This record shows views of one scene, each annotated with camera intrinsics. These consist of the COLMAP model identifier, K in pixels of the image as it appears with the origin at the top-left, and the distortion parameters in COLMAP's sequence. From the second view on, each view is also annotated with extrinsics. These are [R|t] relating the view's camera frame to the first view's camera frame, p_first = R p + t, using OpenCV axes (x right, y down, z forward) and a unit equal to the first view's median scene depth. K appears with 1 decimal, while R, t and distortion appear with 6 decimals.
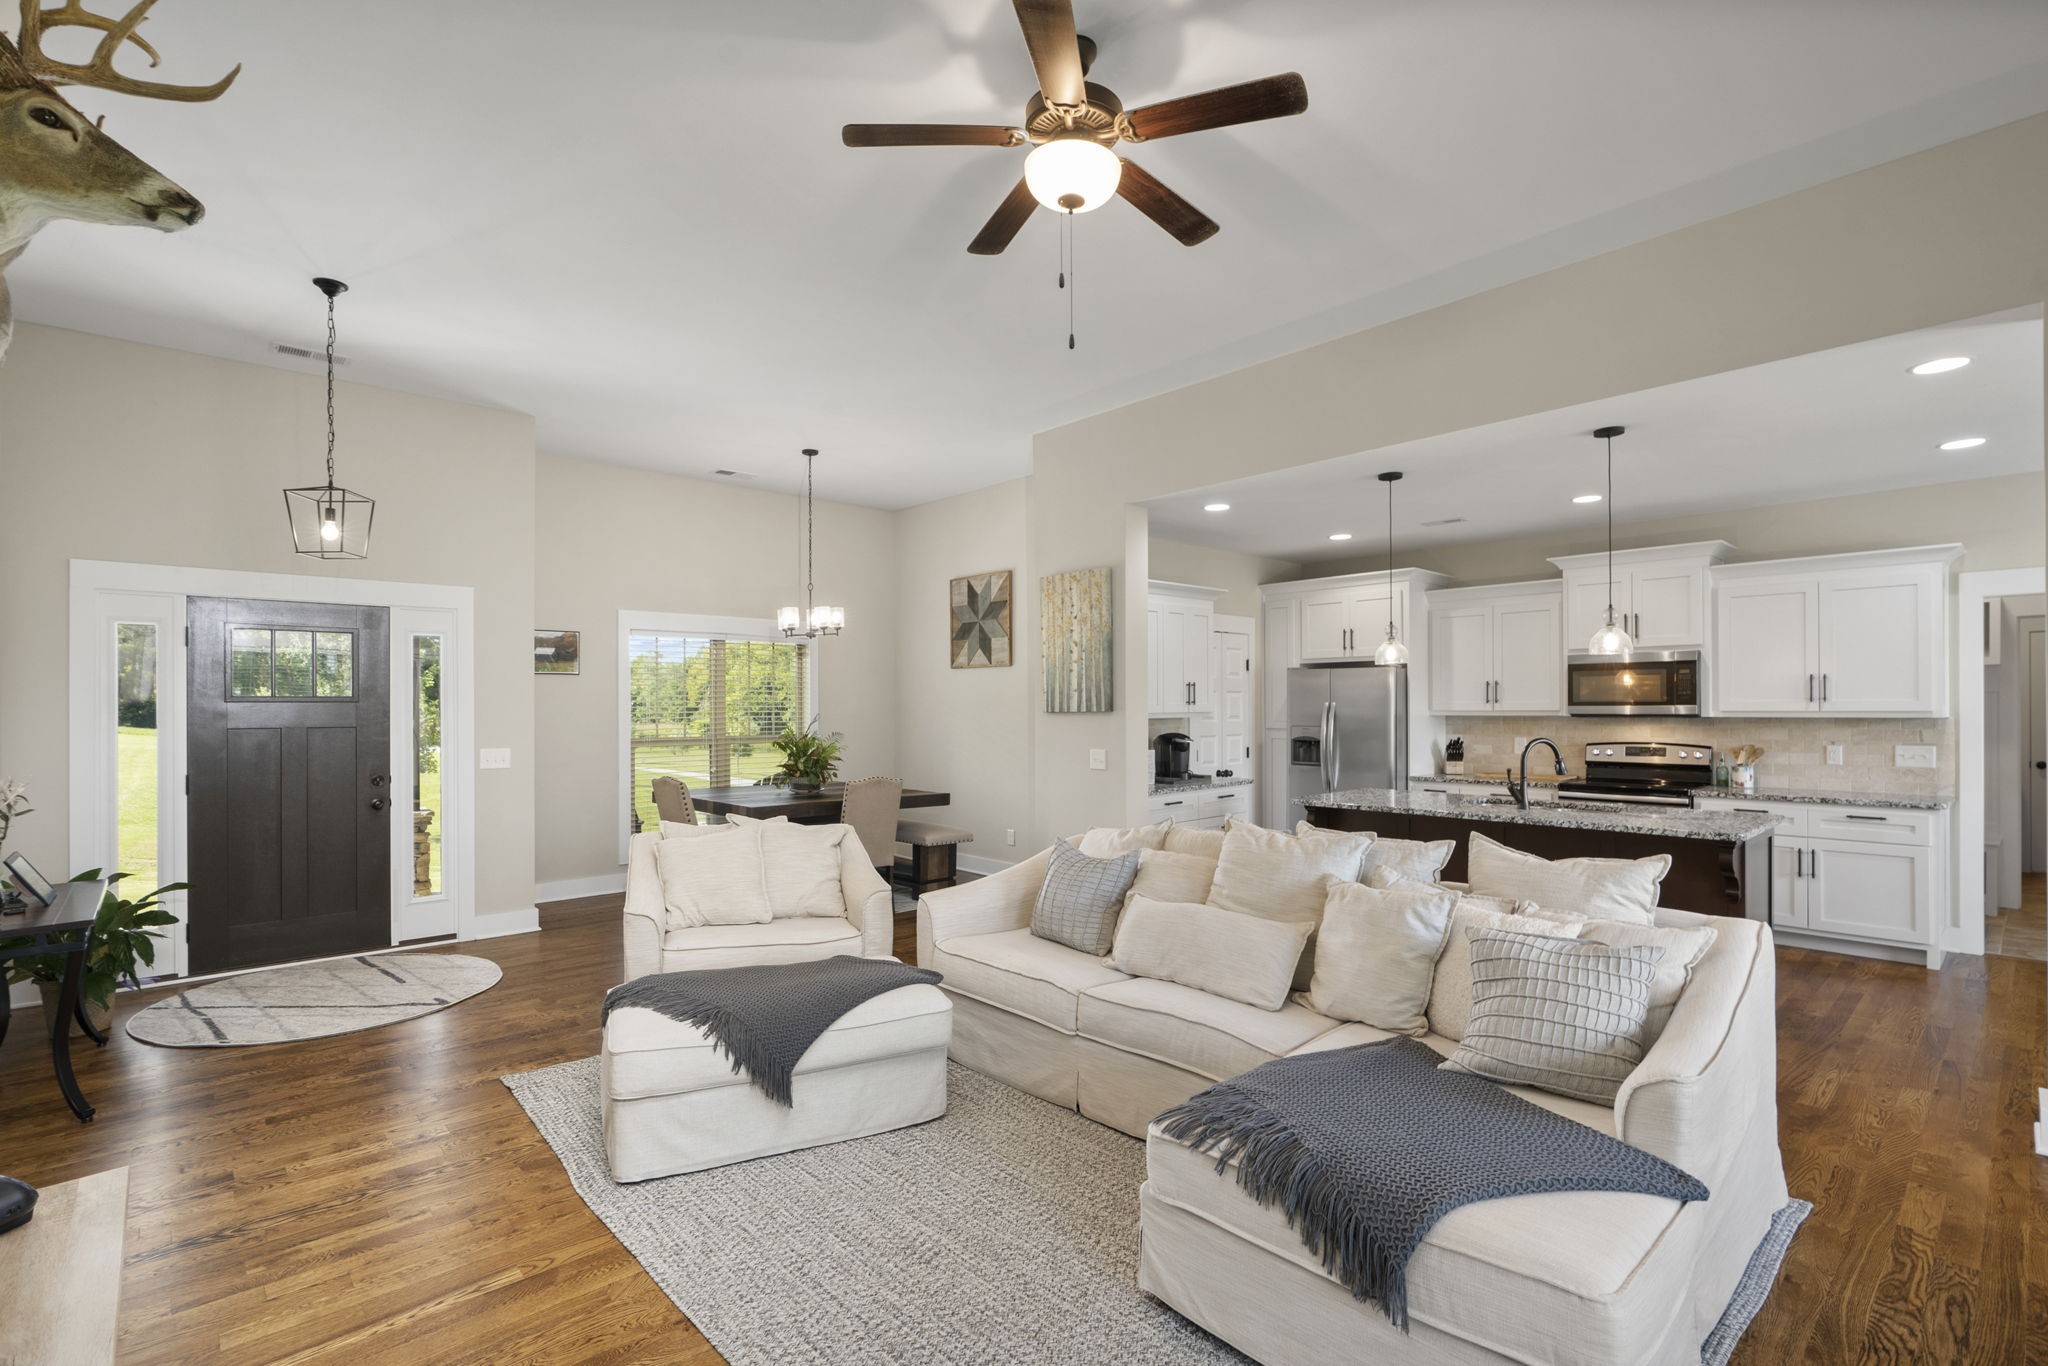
lens RADIAL K [[937.5, 0, 1032.8], [0, 937.5, 705.8], [0, 0, 1]] dist [-0.009274, 0.002081]
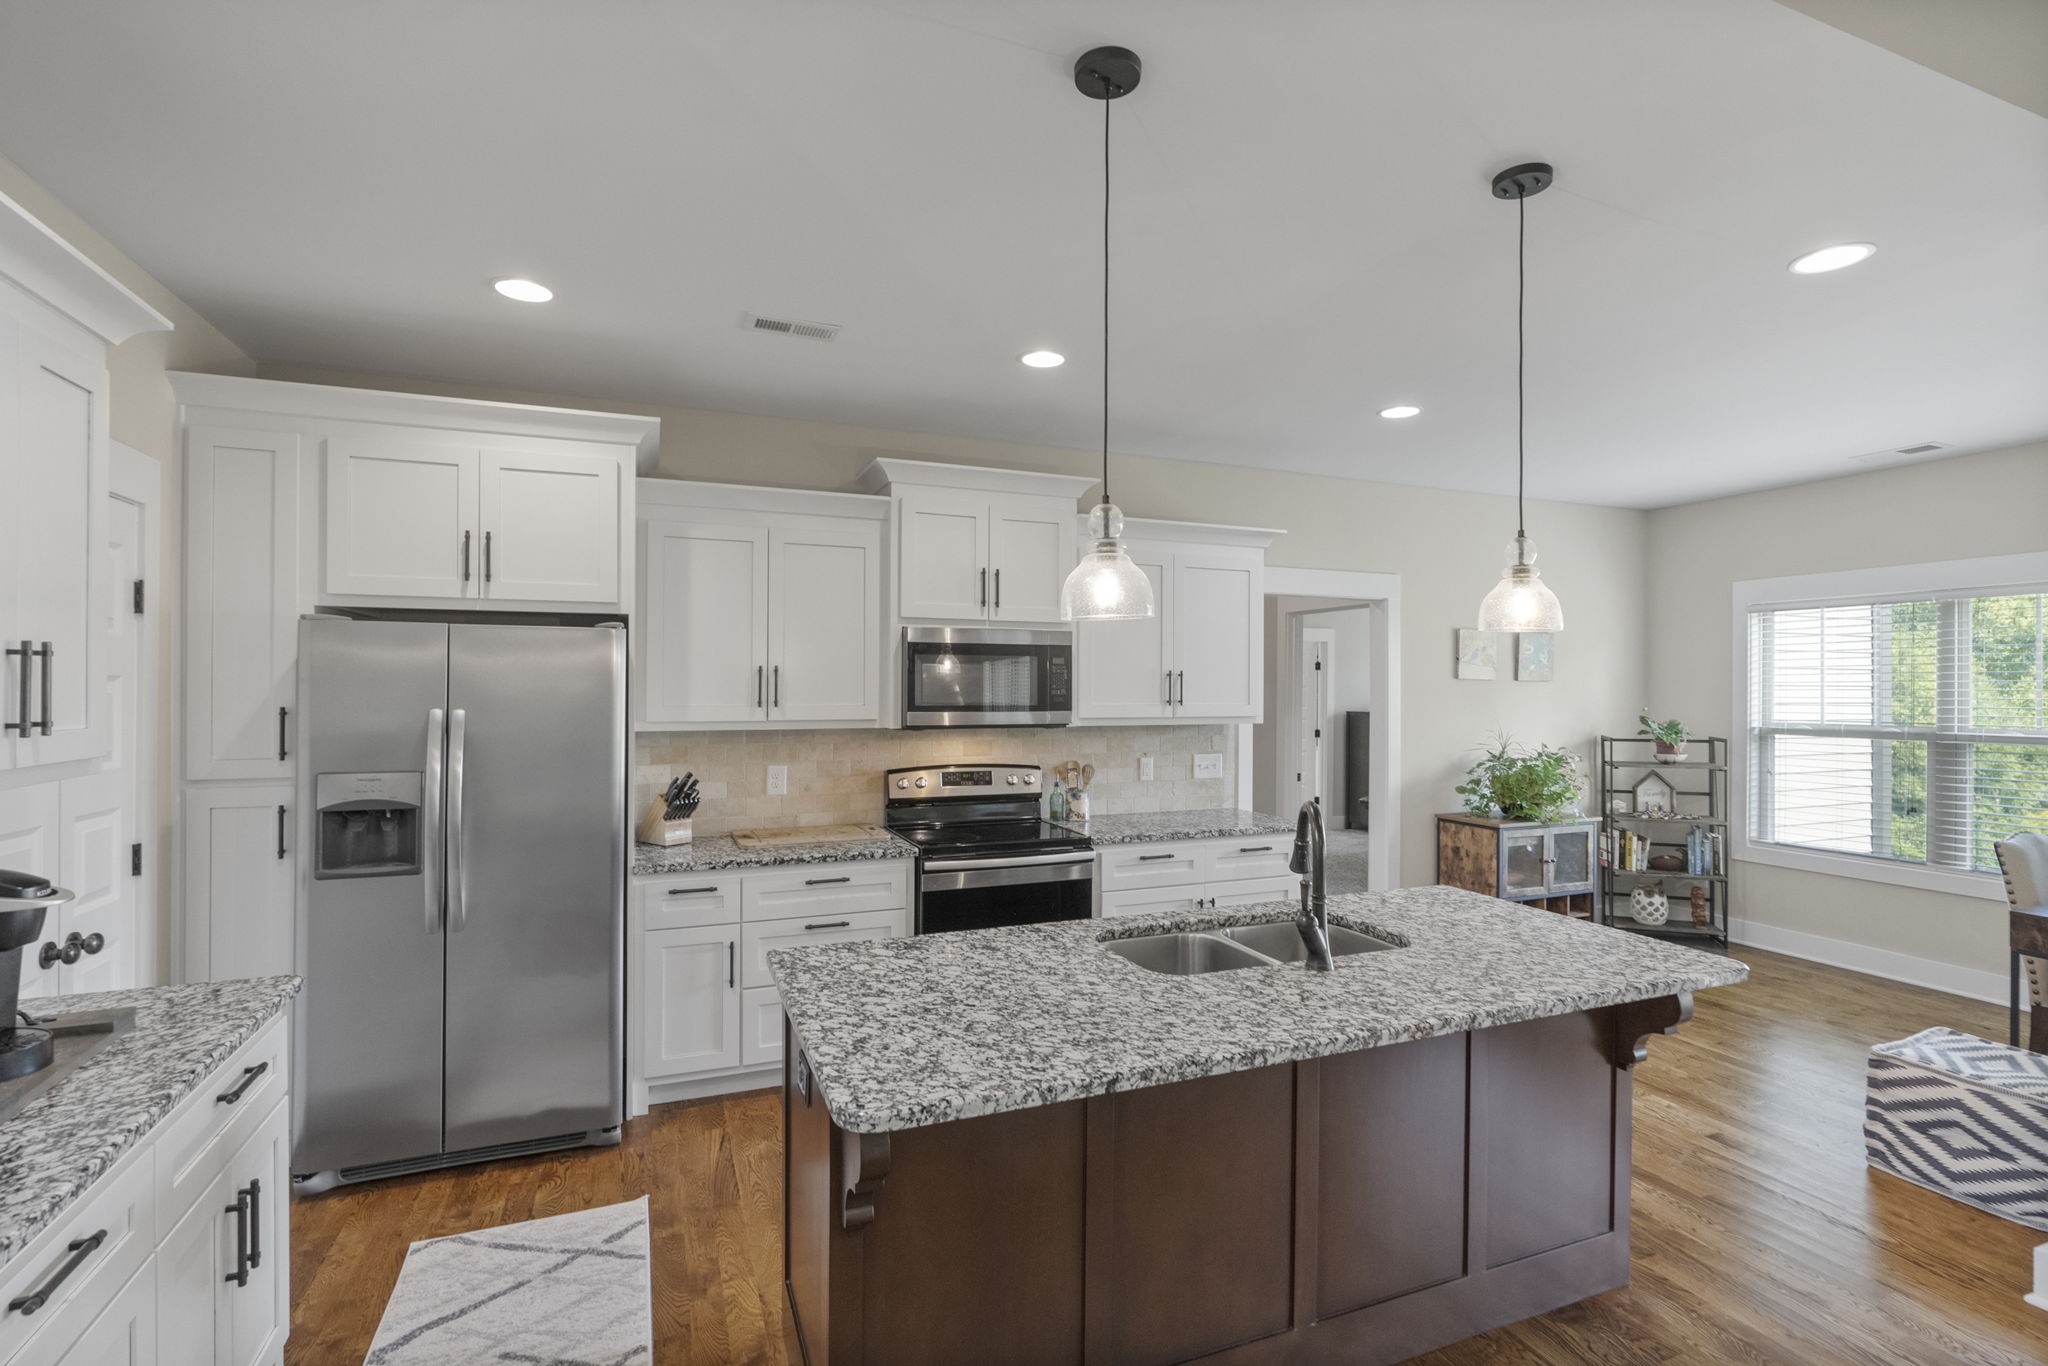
lens RADIAL K [[937.5, 0, 1006.9], [0, 937.5, 679.1], [0, 0, 1]] dist [-0.009274, 0.002081]
pose [[0.365950, 0.011475, 0.930564, 0.045099], [-0.005381, 0.999933, -0.010214, -0.016406], [-0.930619, -0.001270, 0.365988, 0.783553]]
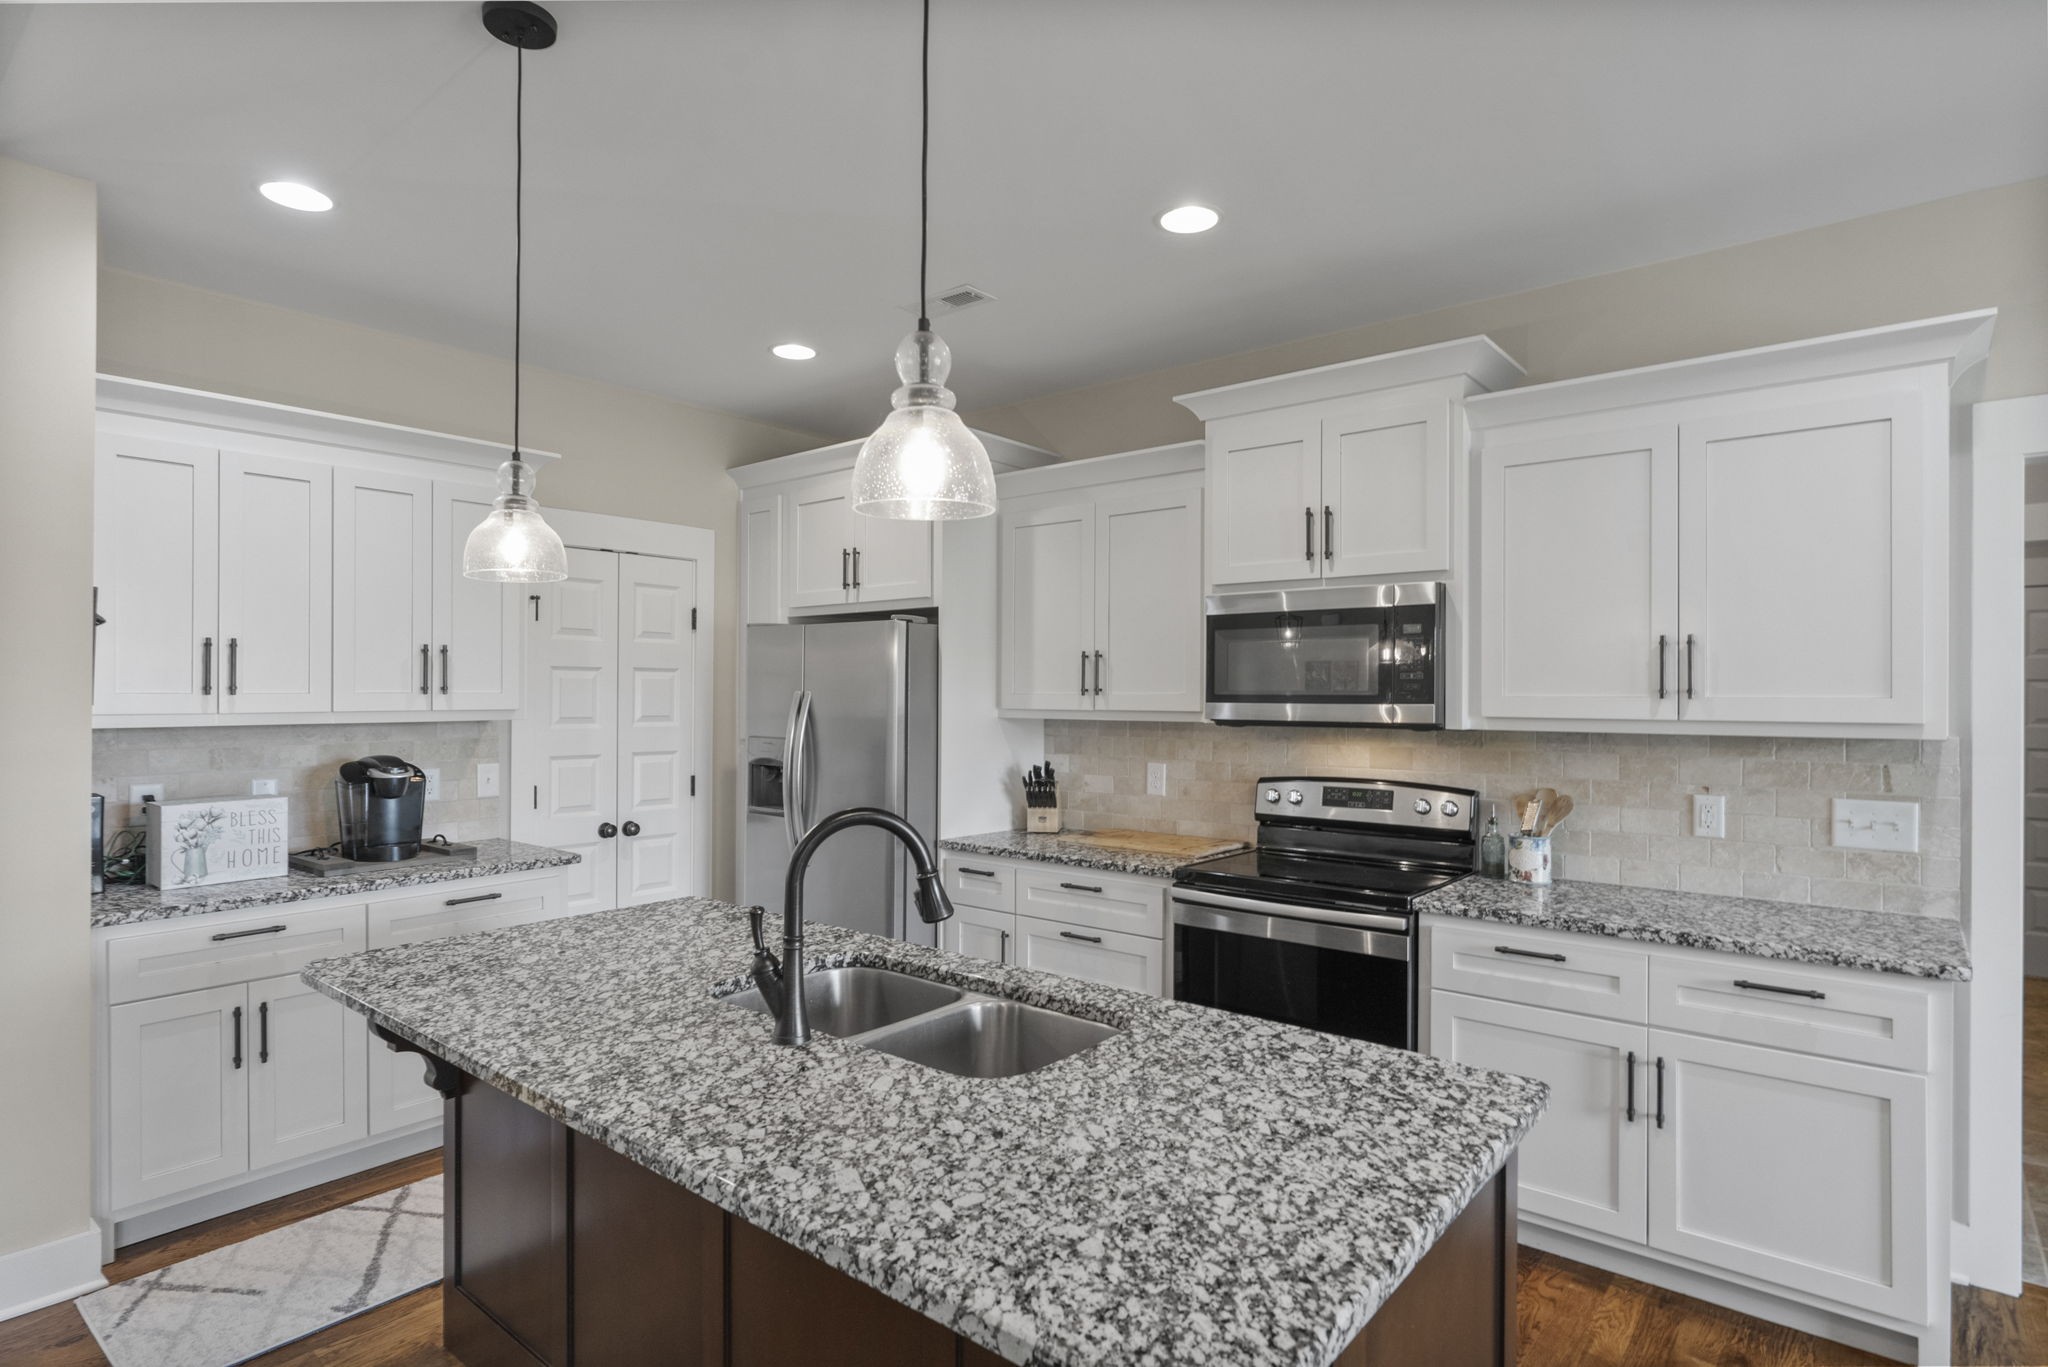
lens RADIAL K [[1057.1, 0, 1036.9], [0, 1057.1, 691.5], [0, 0, 1]] dist [-0.009158, 0.003706]
pose [[0.990537, 0.008881, 0.136957, 0.447073], [-0.008493, 0.999958, -0.003420, -0.003146], [-0.136982, 0.002224, 0.990571, 0.516048]]
